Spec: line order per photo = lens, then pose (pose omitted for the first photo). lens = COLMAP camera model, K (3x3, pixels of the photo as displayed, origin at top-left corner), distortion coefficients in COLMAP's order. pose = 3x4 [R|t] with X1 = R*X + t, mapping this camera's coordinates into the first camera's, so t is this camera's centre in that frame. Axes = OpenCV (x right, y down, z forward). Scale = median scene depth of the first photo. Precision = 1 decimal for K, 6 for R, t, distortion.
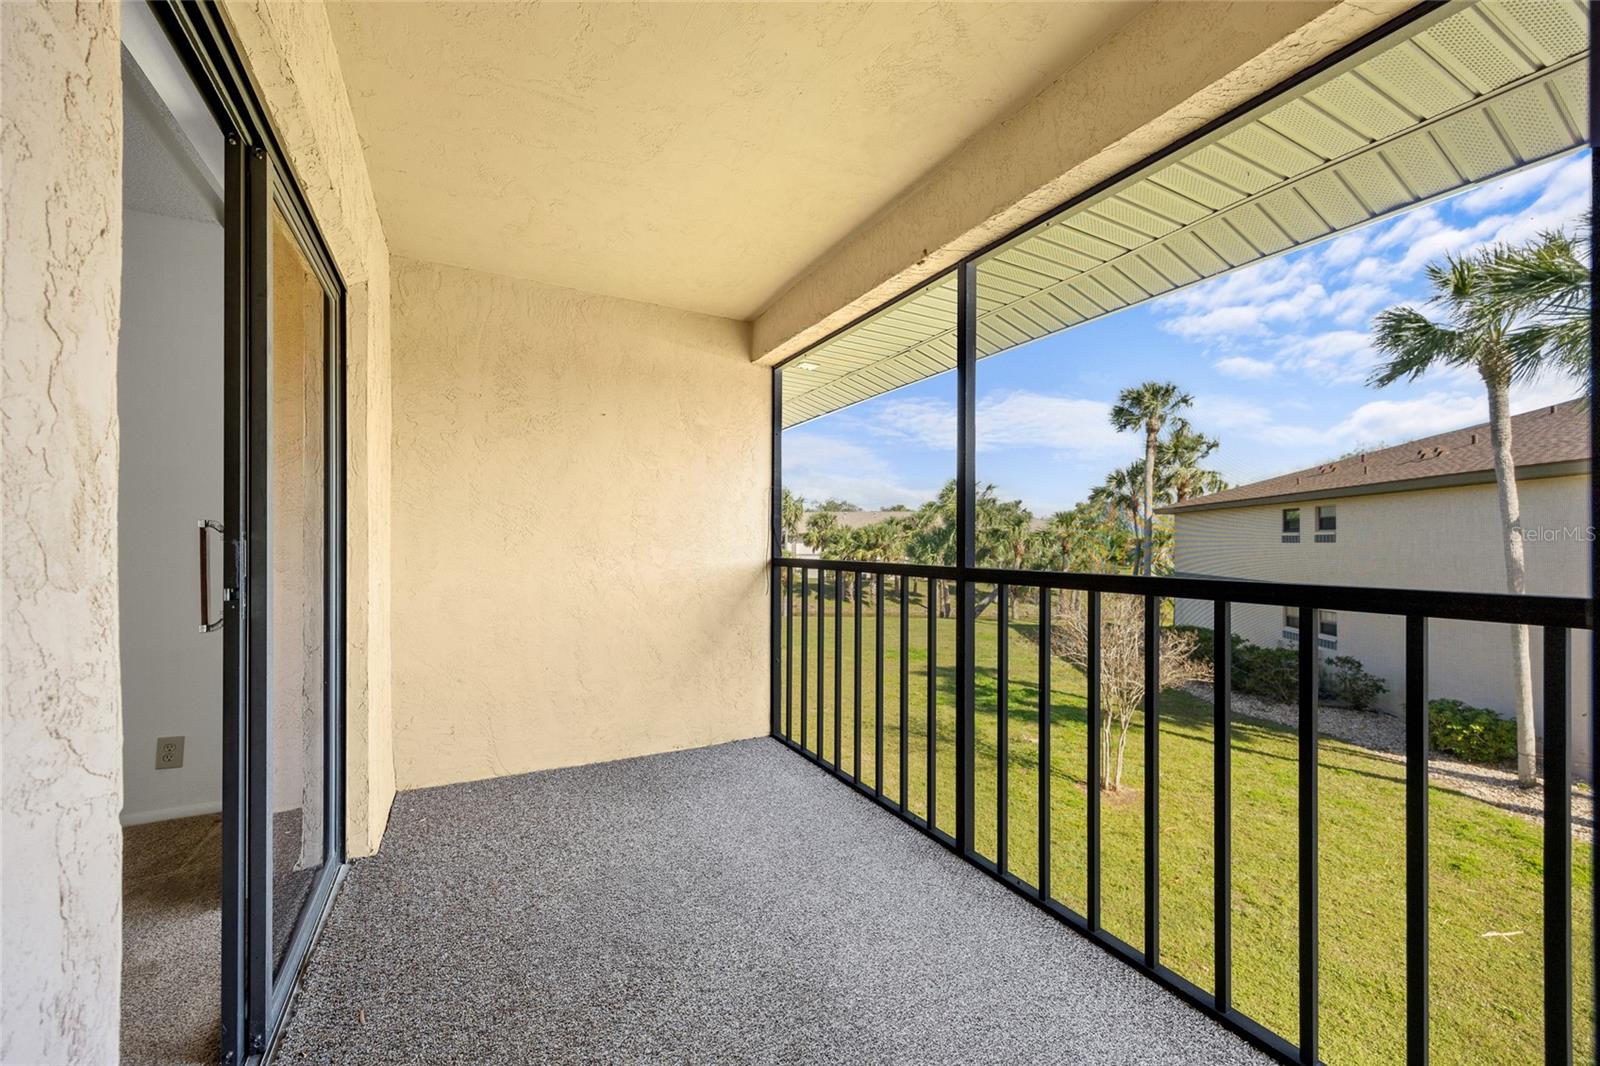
lens RADIAL K [[661.4, 0, 803.9], [0, 661.4, 534.8], [0, 0, 1]] dist [0.002187, -0.000071]
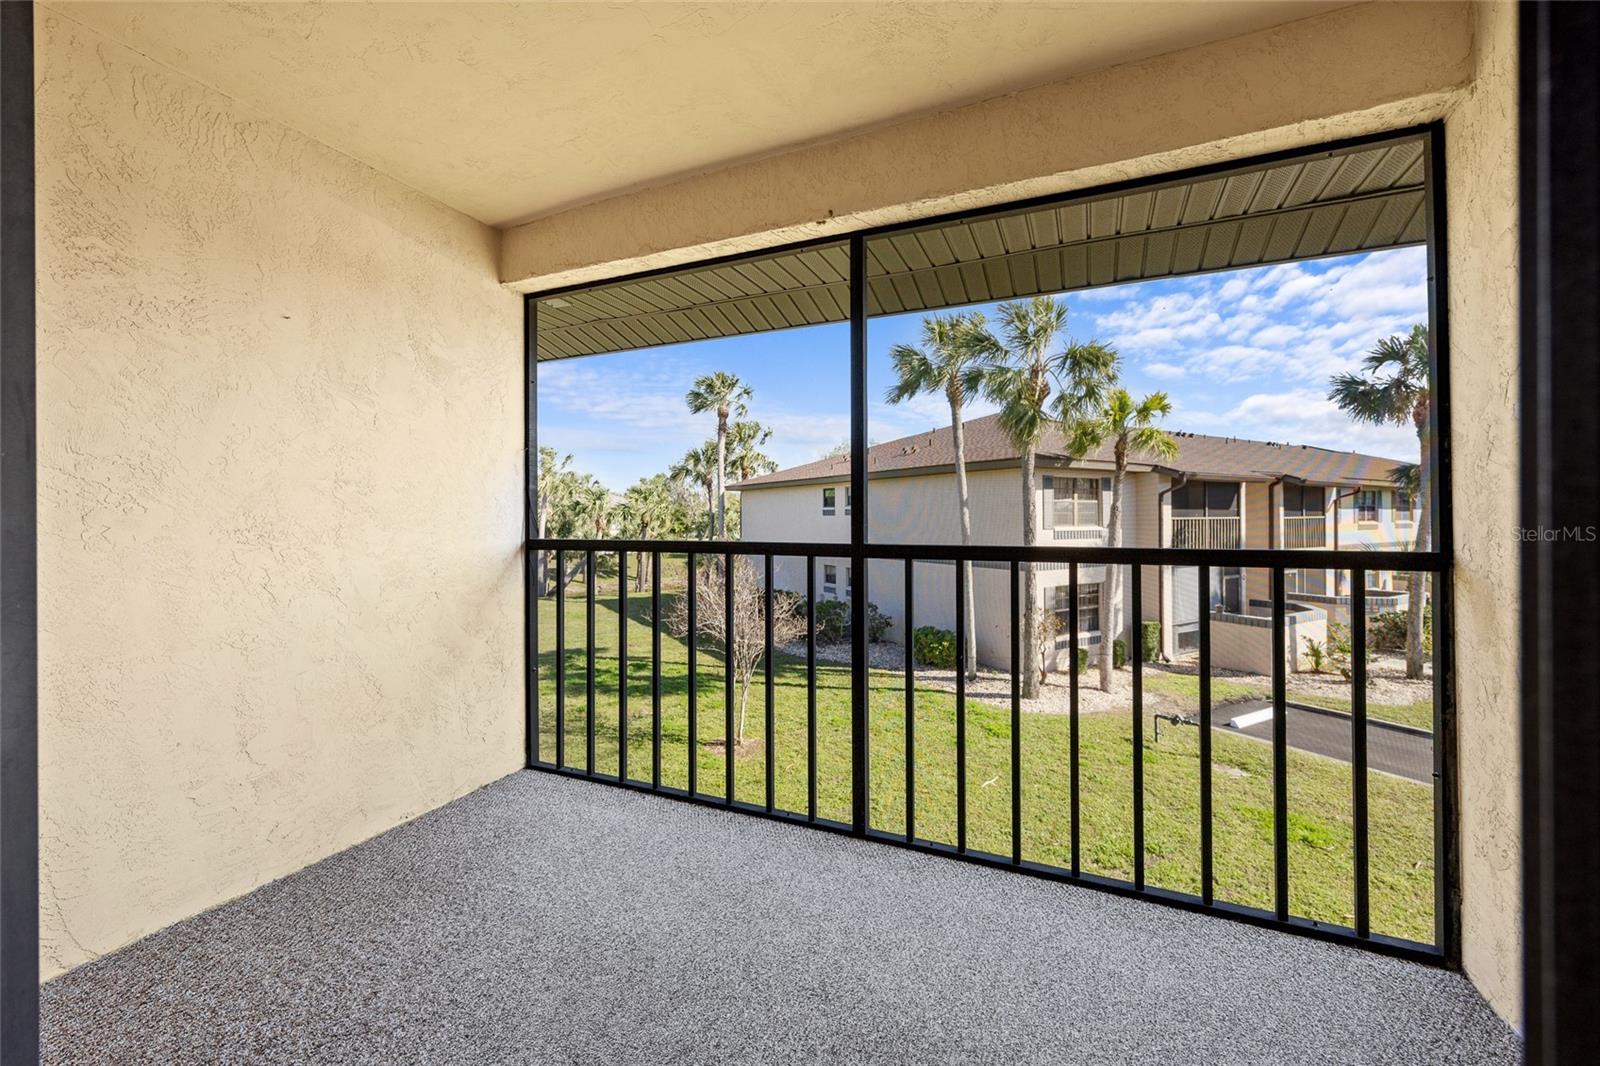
lens RADIAL K [[661.4, 0, 815.9], [0, 661.4, 507.4], [0, 0, 1]] dist [0.002187, -0.000071]
pose [[0.773360, 0.001872, 0.633965, -0.123191], [-0.000307, 0.999997, -0.002578, -0.000390], [-0.633968, 0.001799, 0.773358, 0.078938]]
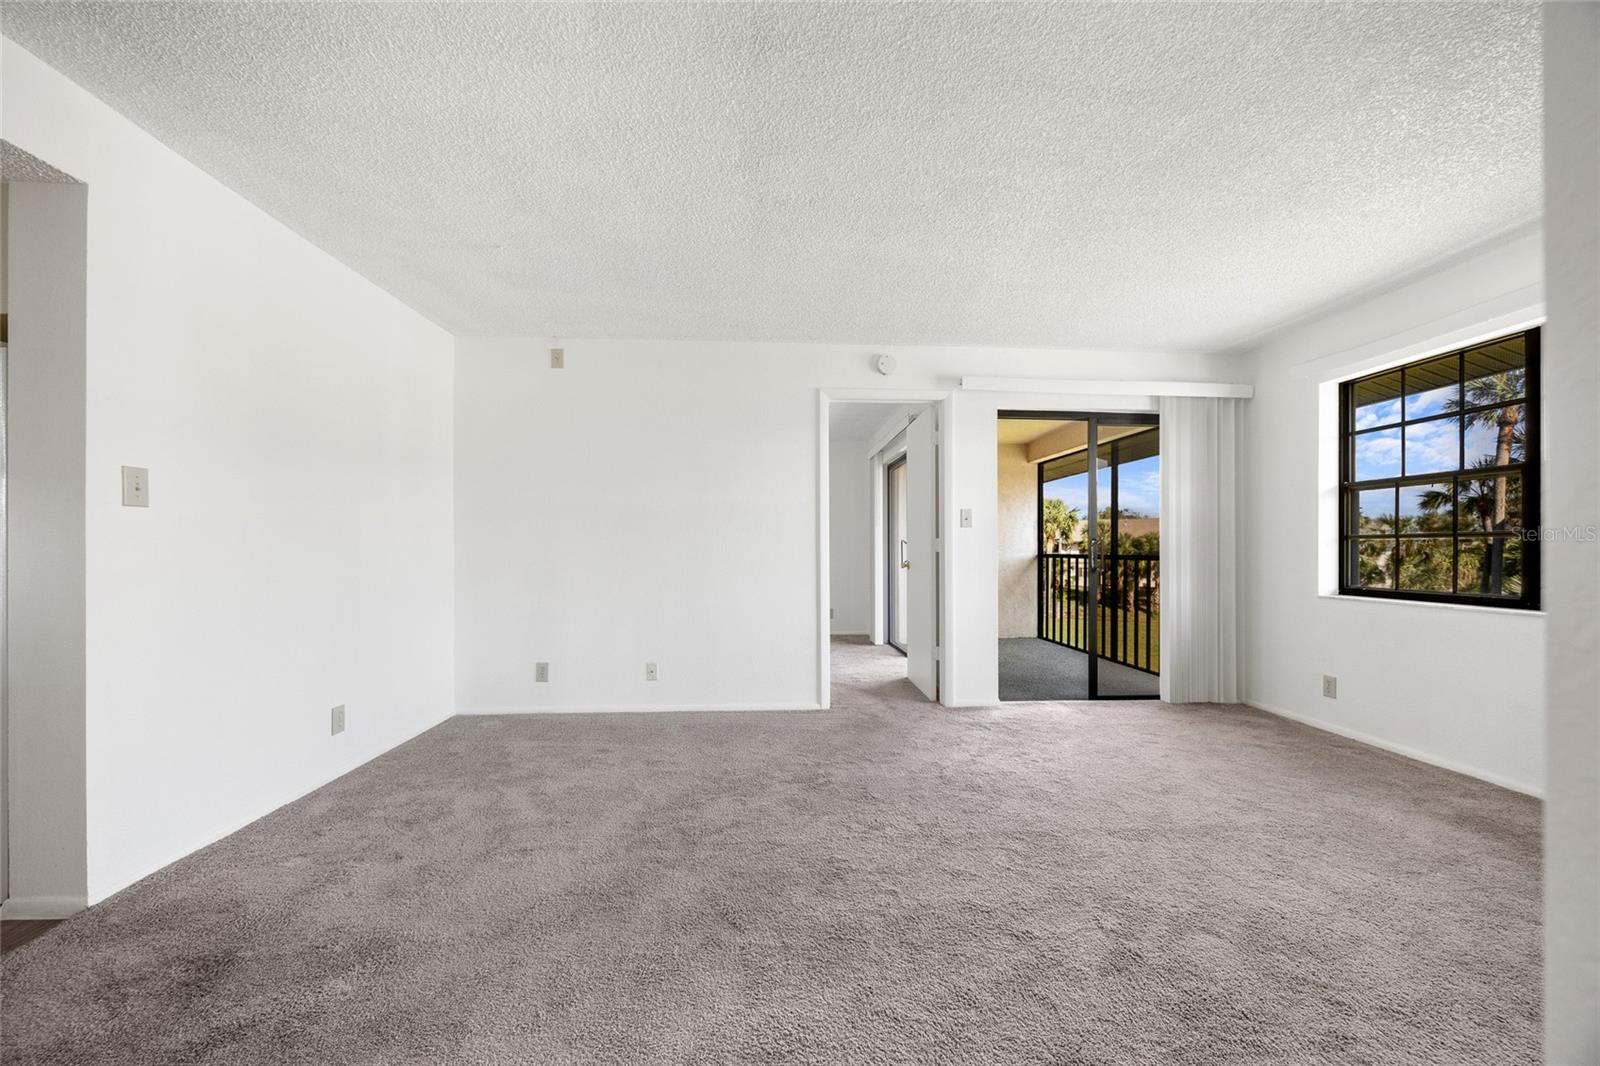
lens RADIAL K [[661.4, 0, 806.0], [0, 661.4, 541.4], [0, 0, 1]] dist [0.002187, -0.000071]
pose [[0.922635, -0.000499, -0.385675, 0.036436], [-0.000082, 0.999999, -0.001491, -0.000763], [0.385675, 0.001407, 0.922633, -0.550769]]
